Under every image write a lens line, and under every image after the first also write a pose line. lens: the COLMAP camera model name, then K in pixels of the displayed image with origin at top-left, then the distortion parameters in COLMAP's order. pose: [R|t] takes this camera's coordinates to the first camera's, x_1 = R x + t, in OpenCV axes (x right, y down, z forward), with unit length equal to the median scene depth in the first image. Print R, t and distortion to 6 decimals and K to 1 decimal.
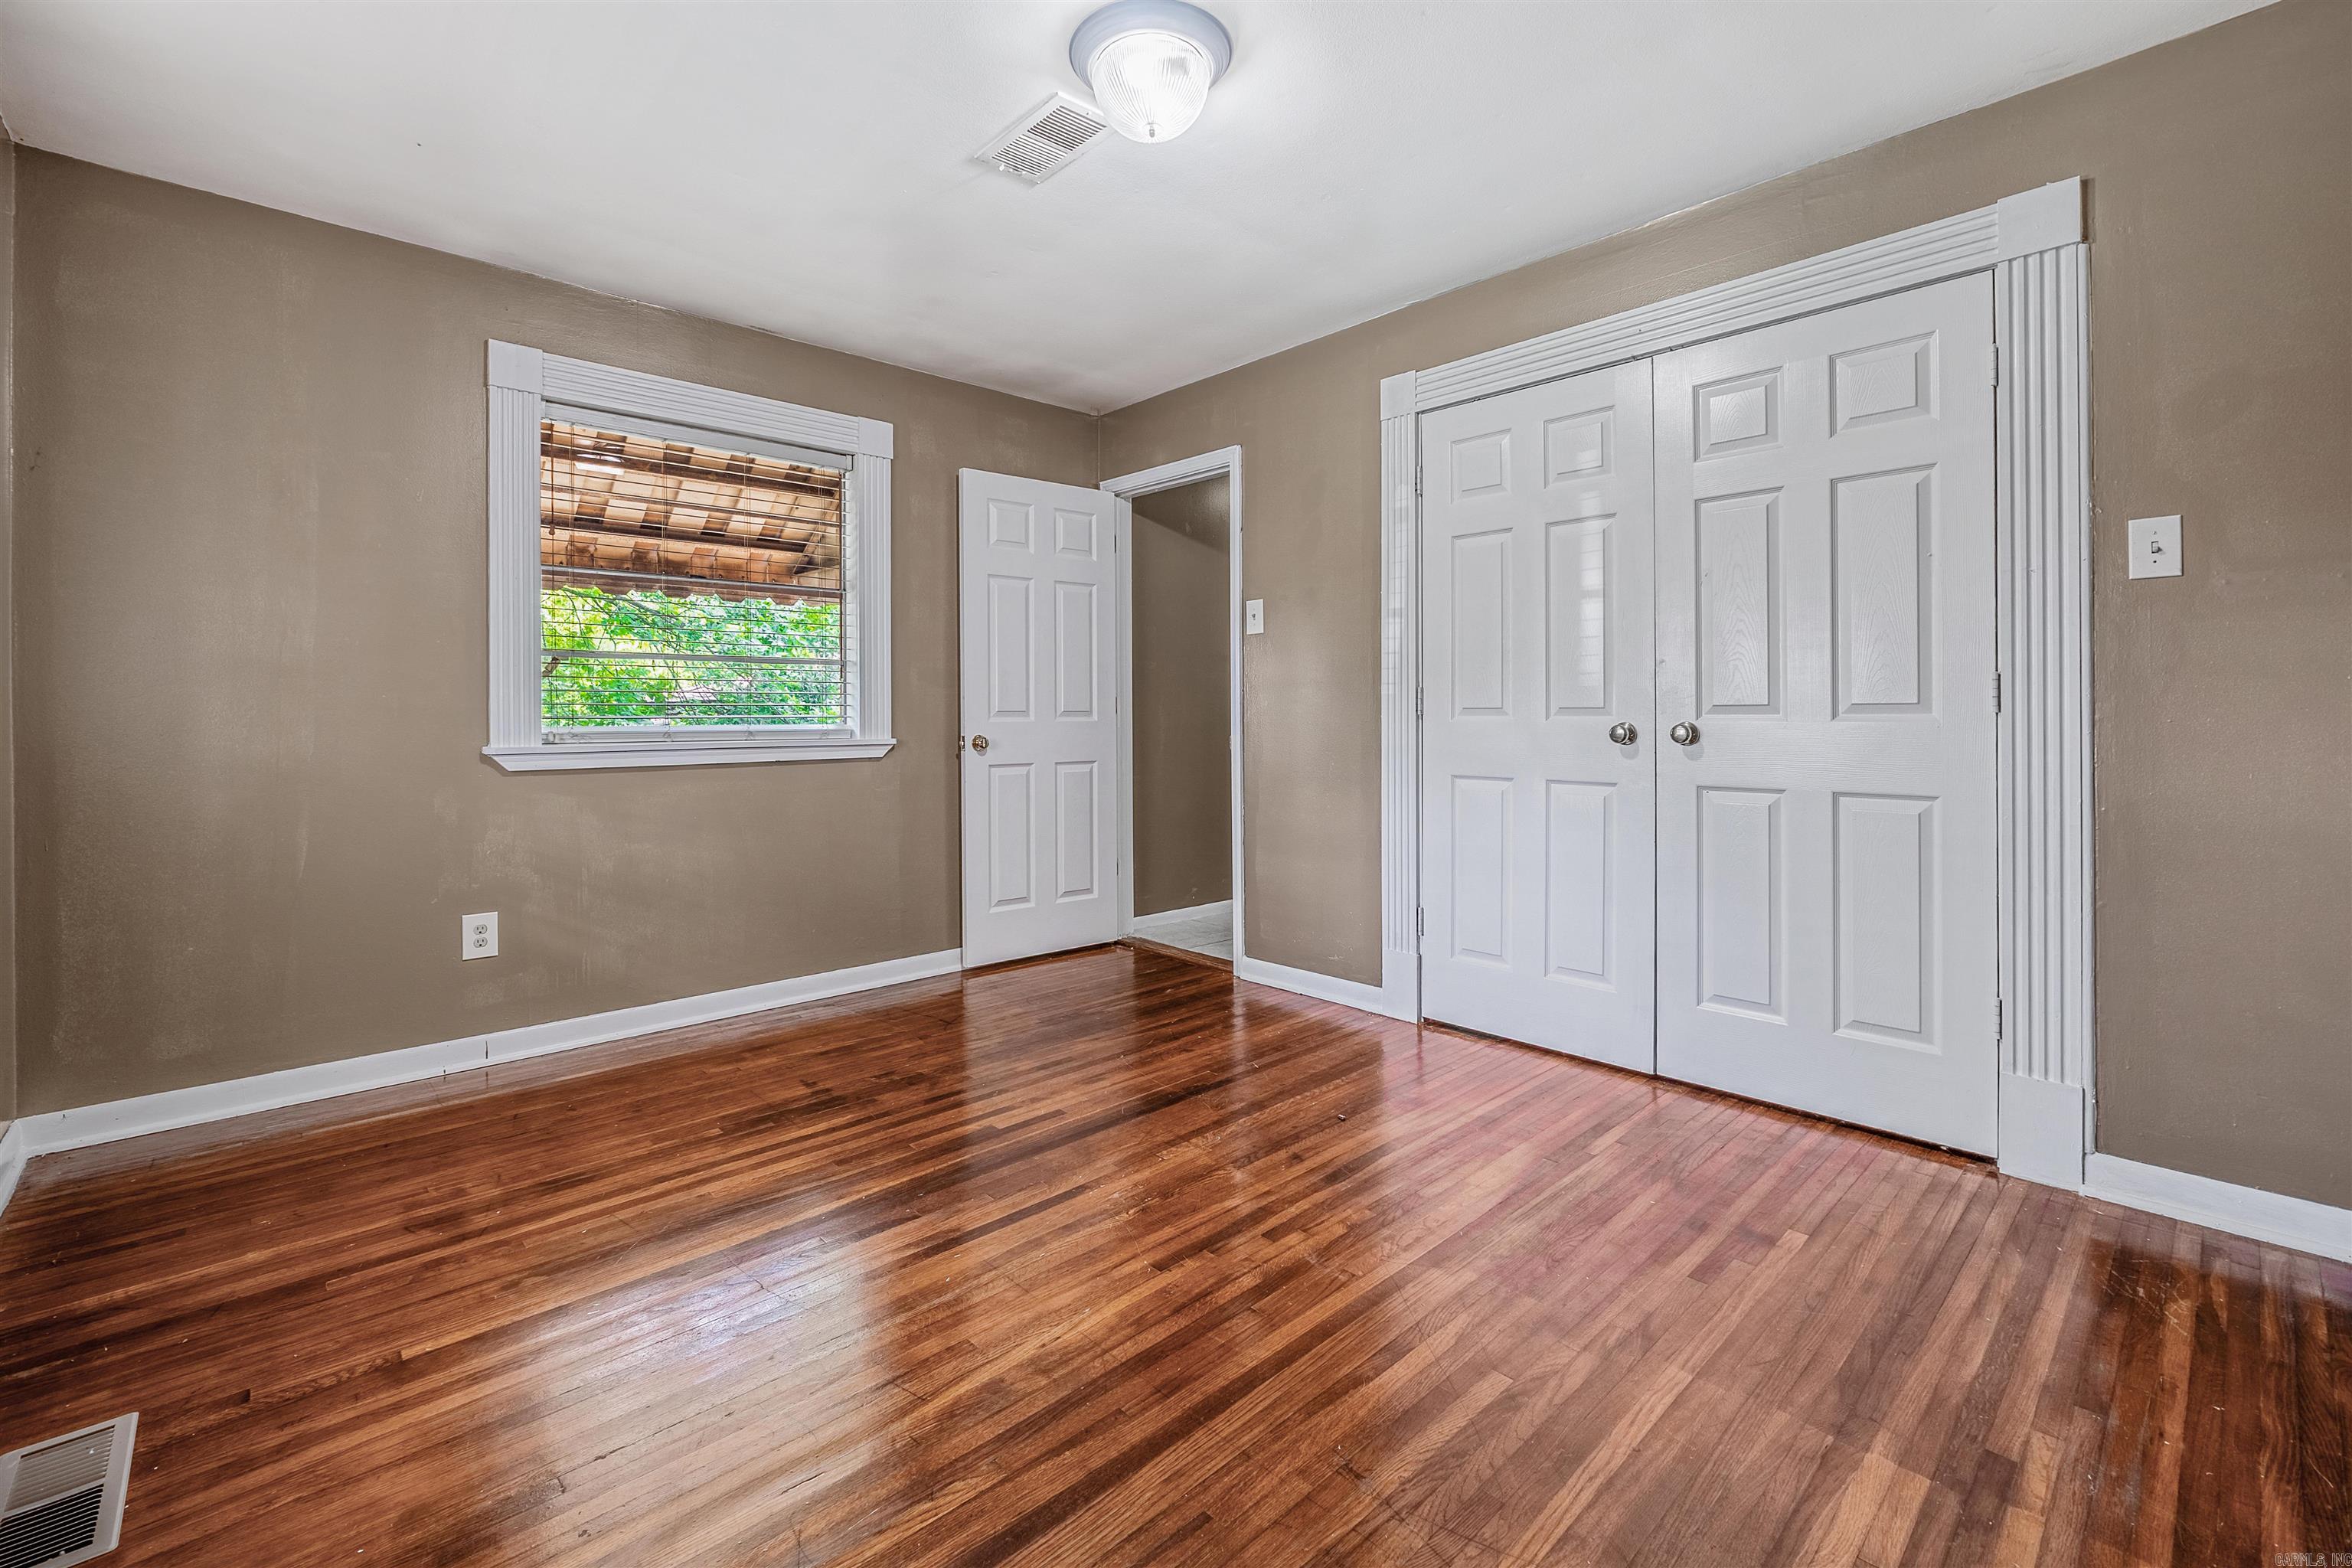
lens RADIAL K [[1006.7, 0, 1182.2], [0, 1006.7, 714.8], [0, 0, 1]] dist [-0.003511, 0.000261]
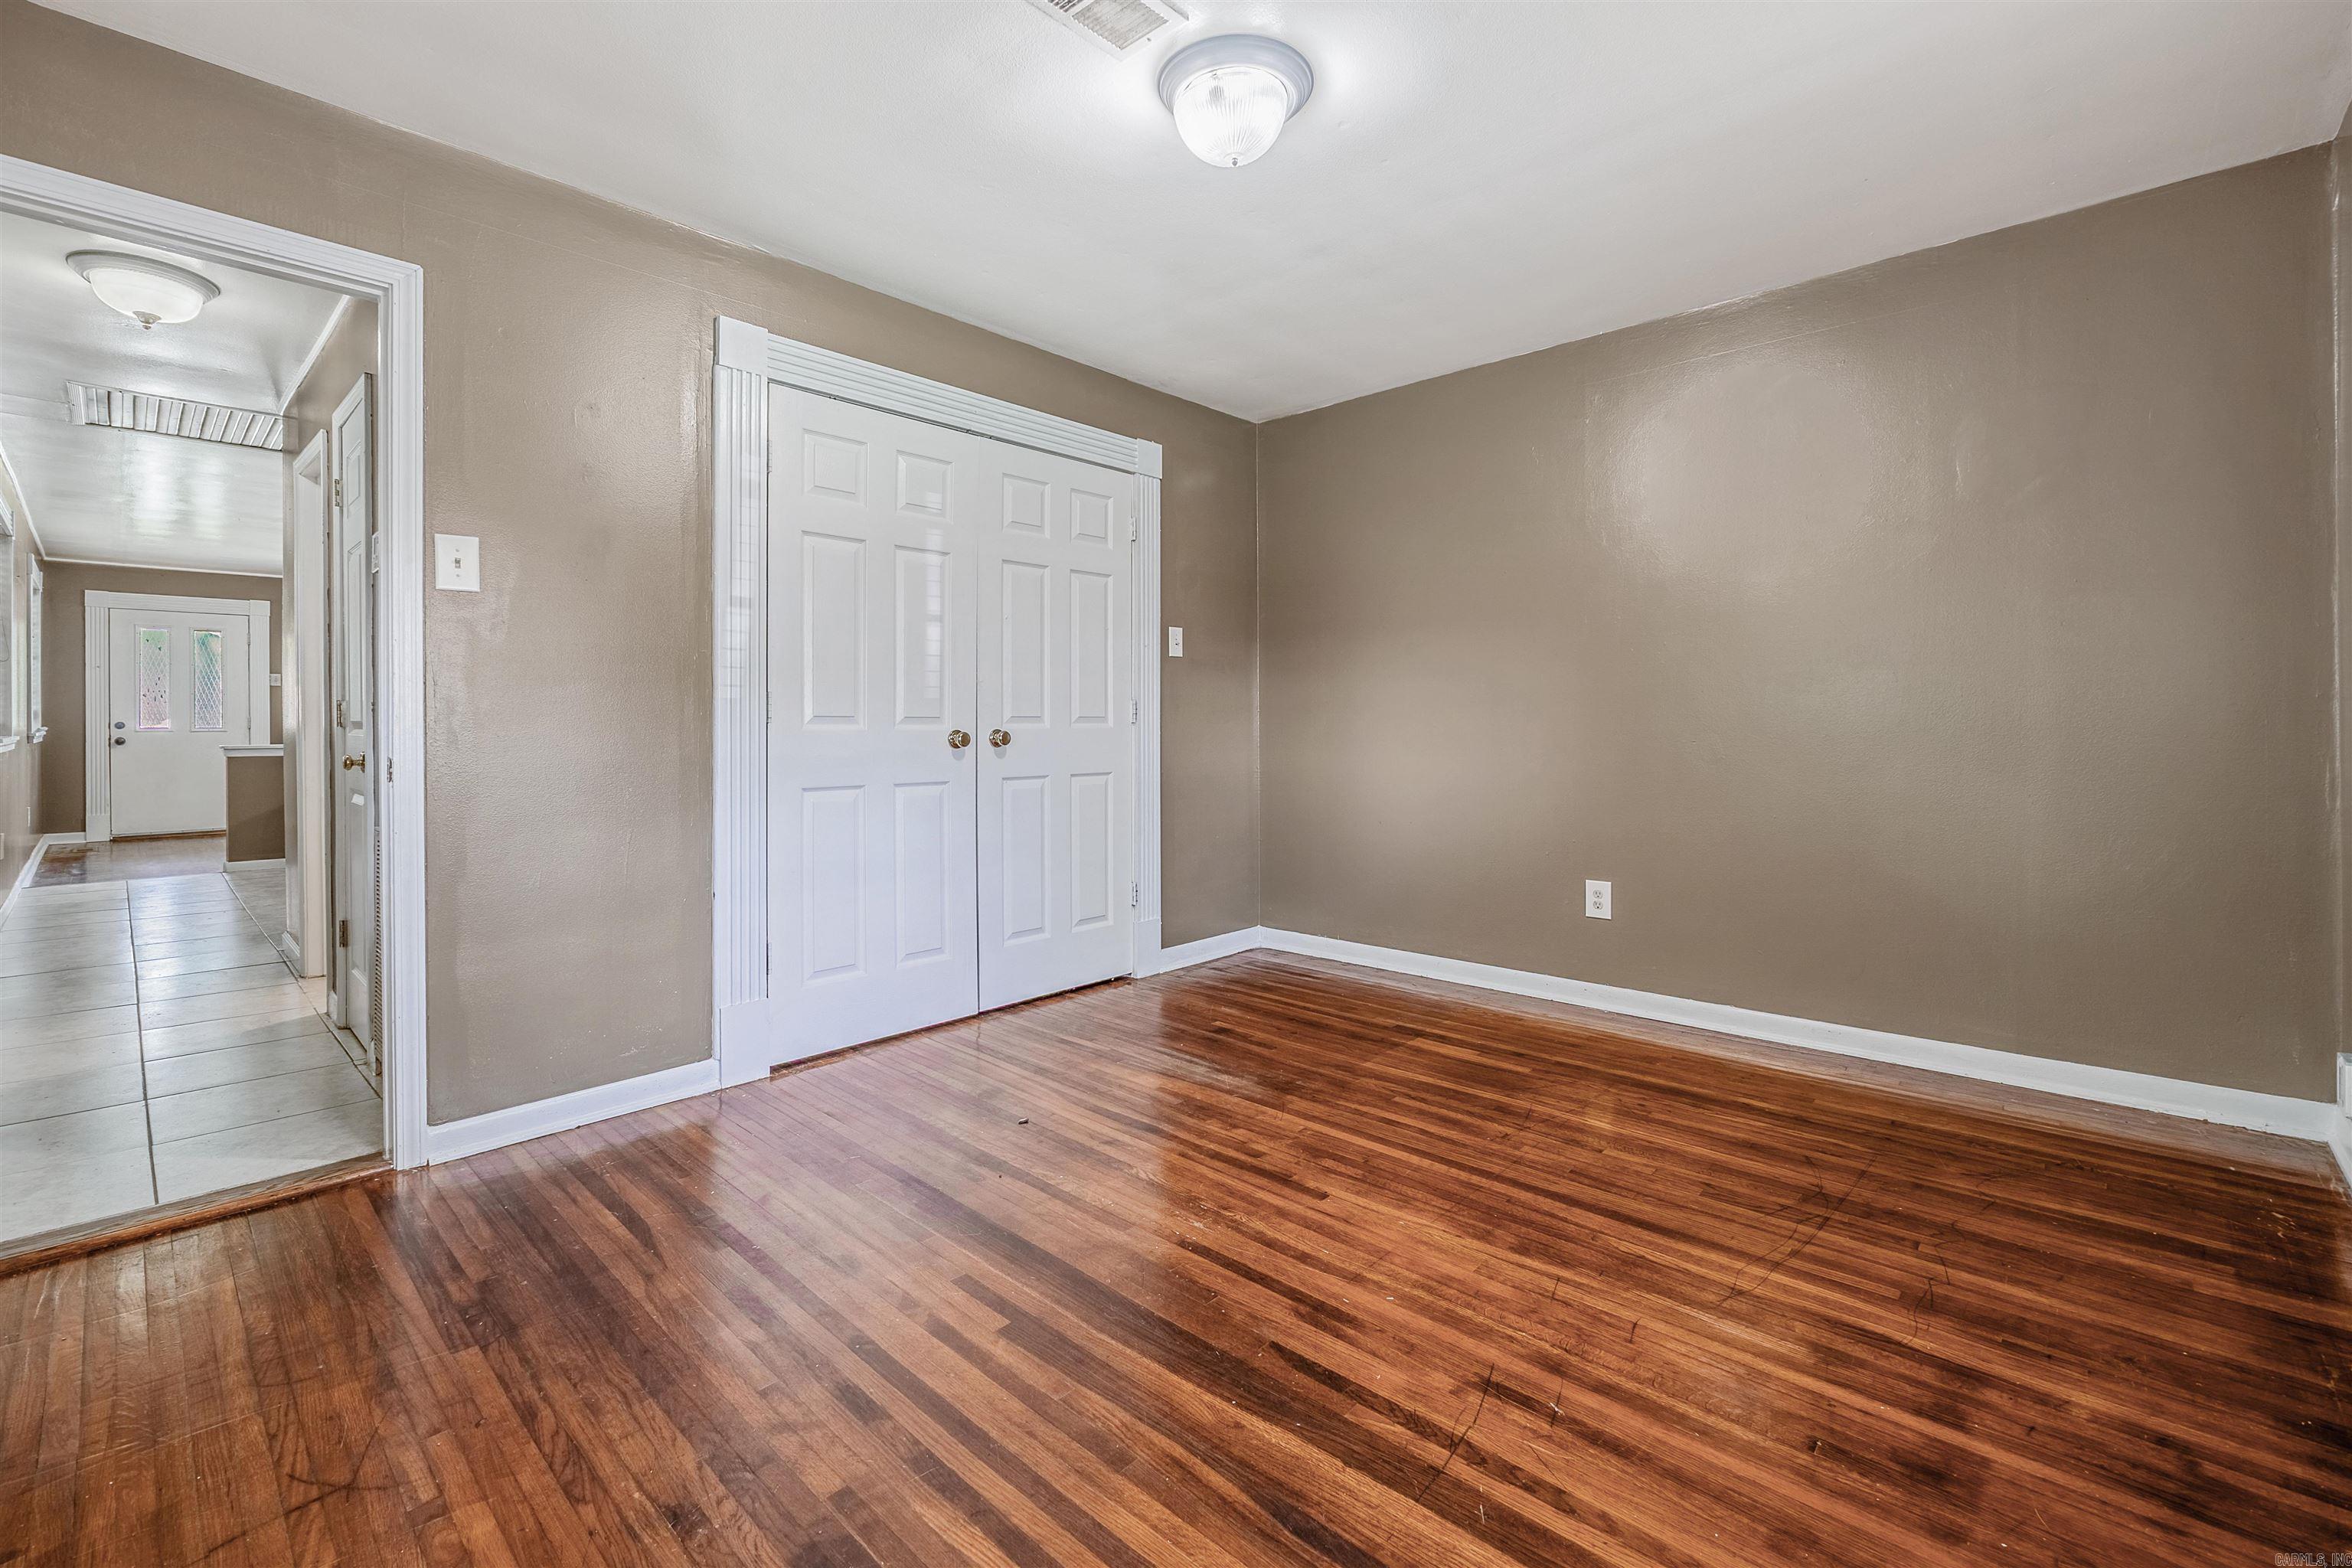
lens RADIAL K [[990.9, 0, 1180.0], [0, 990.9, 723.8], [0, 0, 1]] dist [-0.011961, 0.000300]
pose [[-0.066640, 0.002862, 0.997773, -0.990243], [0.001089, 0.999995, -0.002796, 0.005258], [-0.997777, 0.000901, -0.066642, 1.066510]]
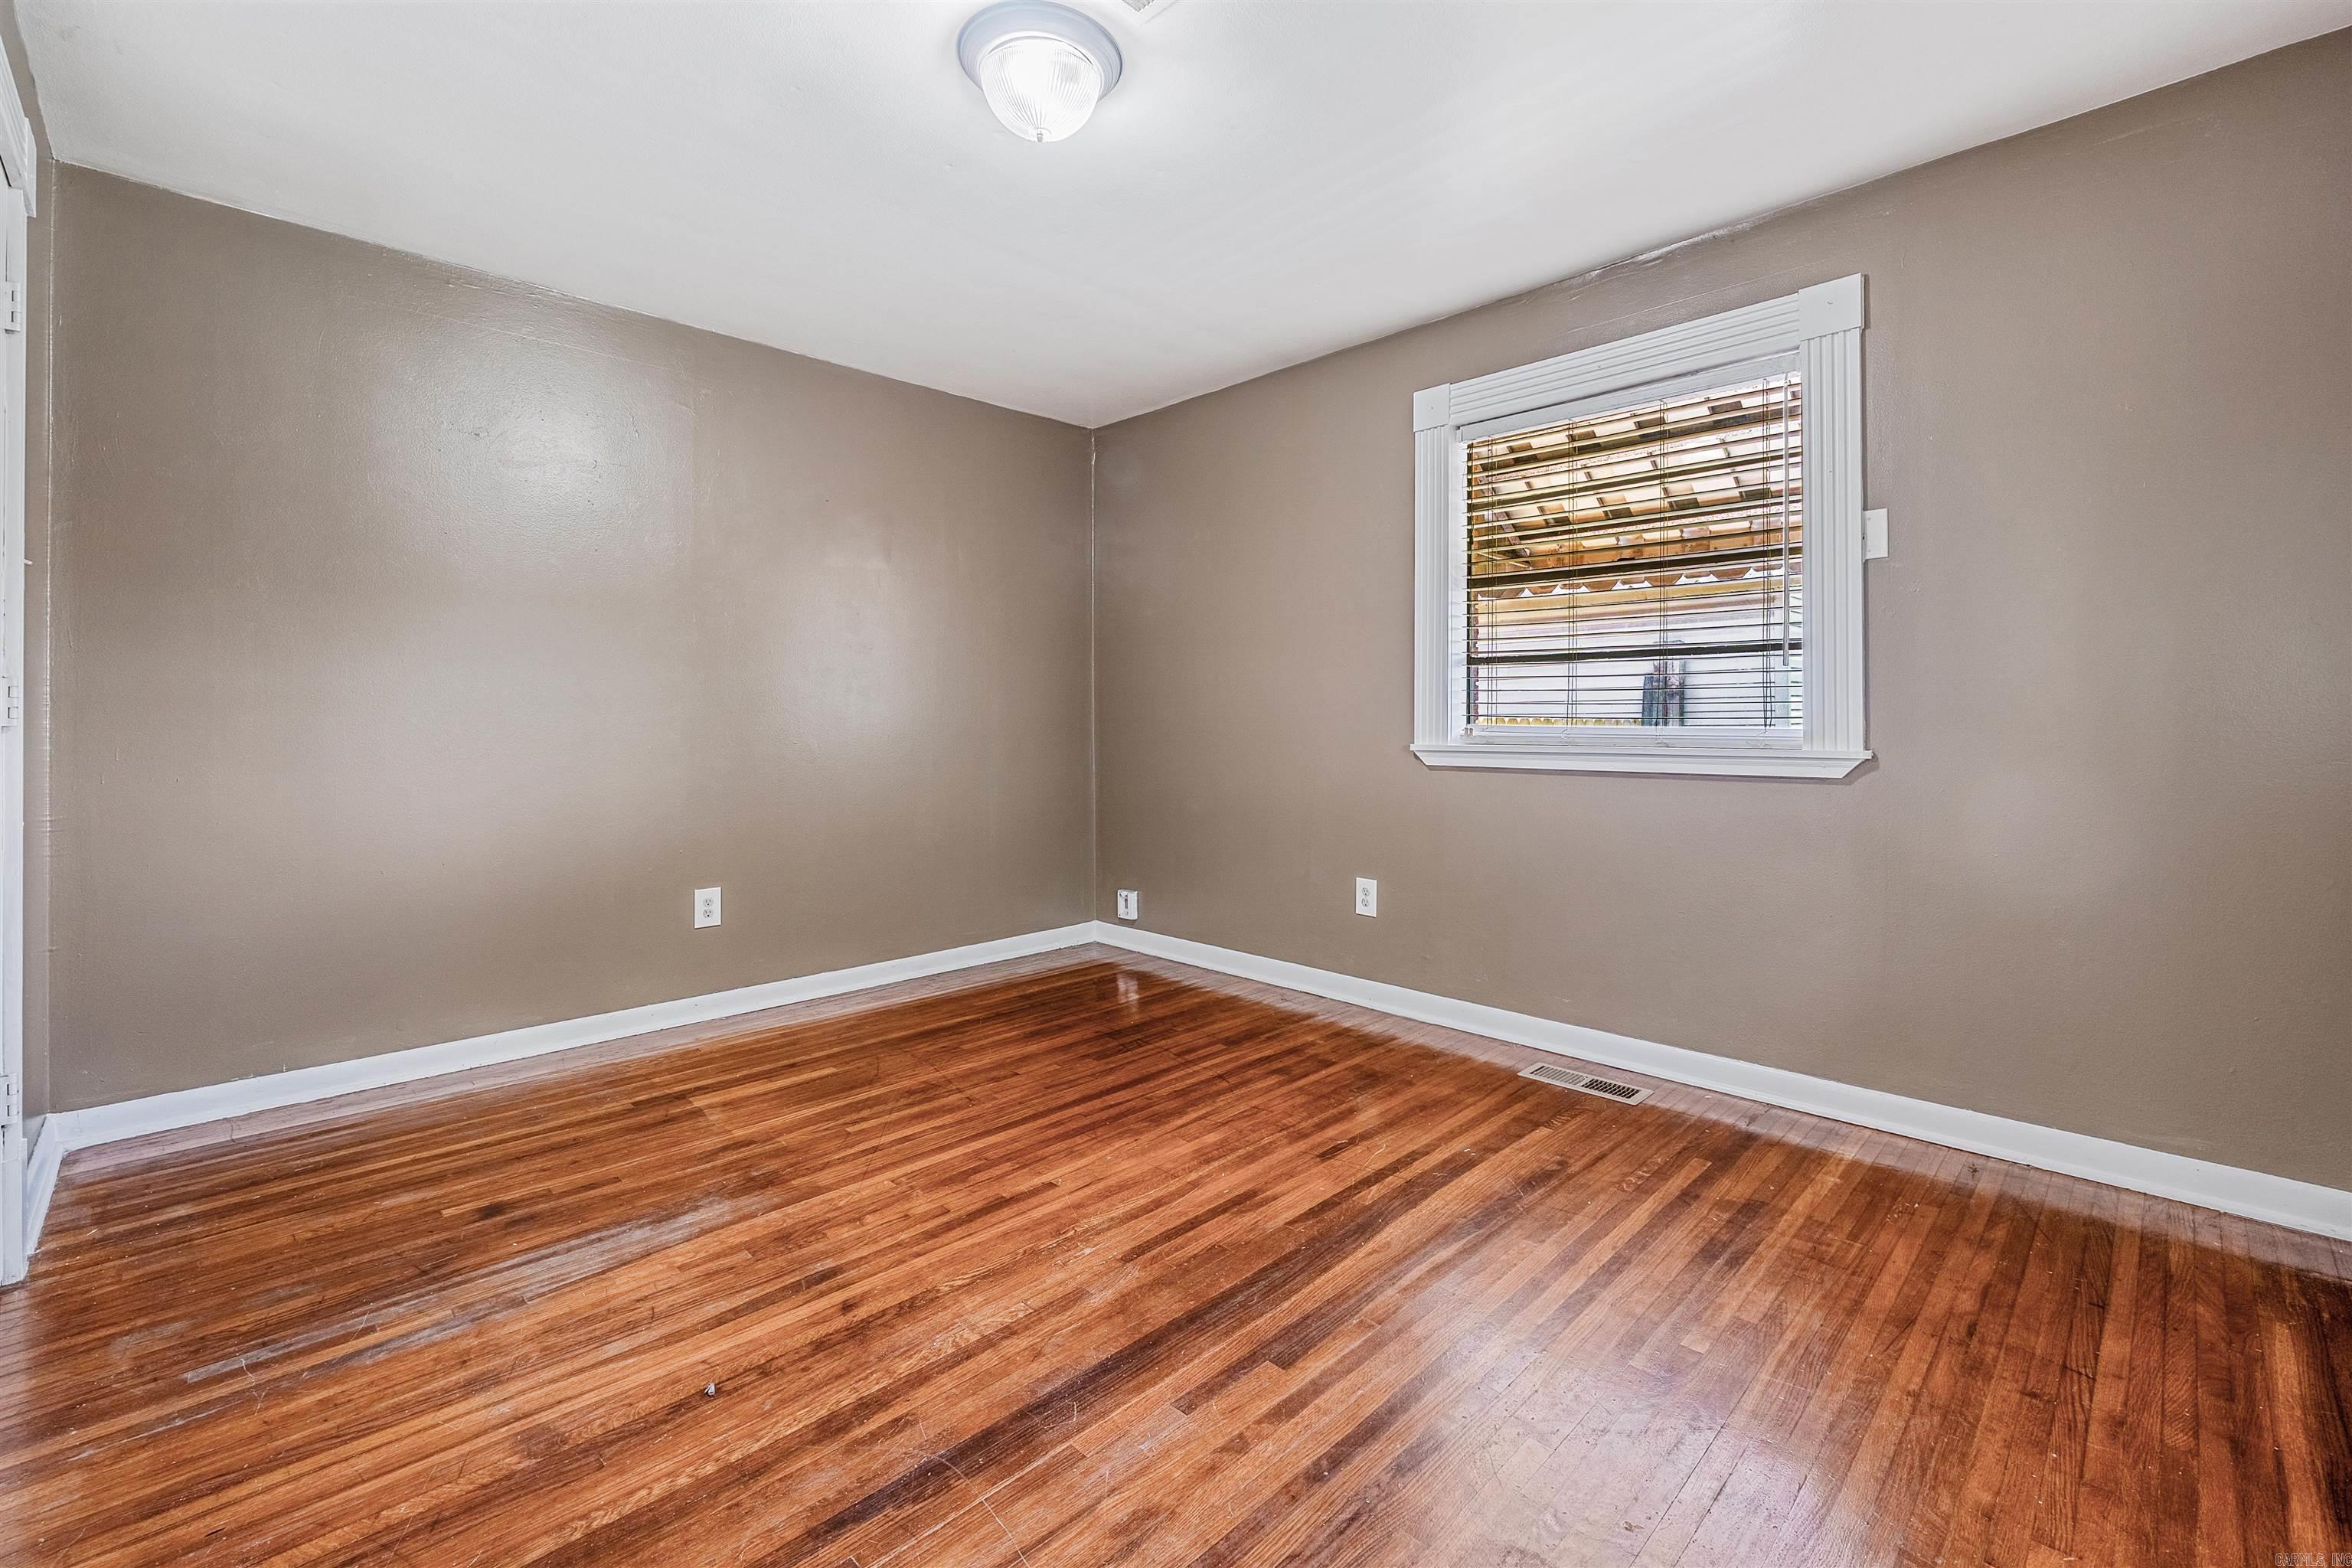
lens RADIAL K [[1003.1, 0, 1176.0], [0, 1003.1, 784.0], [0, 0, 1]] dist [-0.010827, -0.000007]
pose [[-0.999721, 0.009034, -0.021838, -0.128080], [0.007718, 0.998191, 0.059630, 0.006248], [0.022337, 0.059444, -0.997982, 1.852341]]
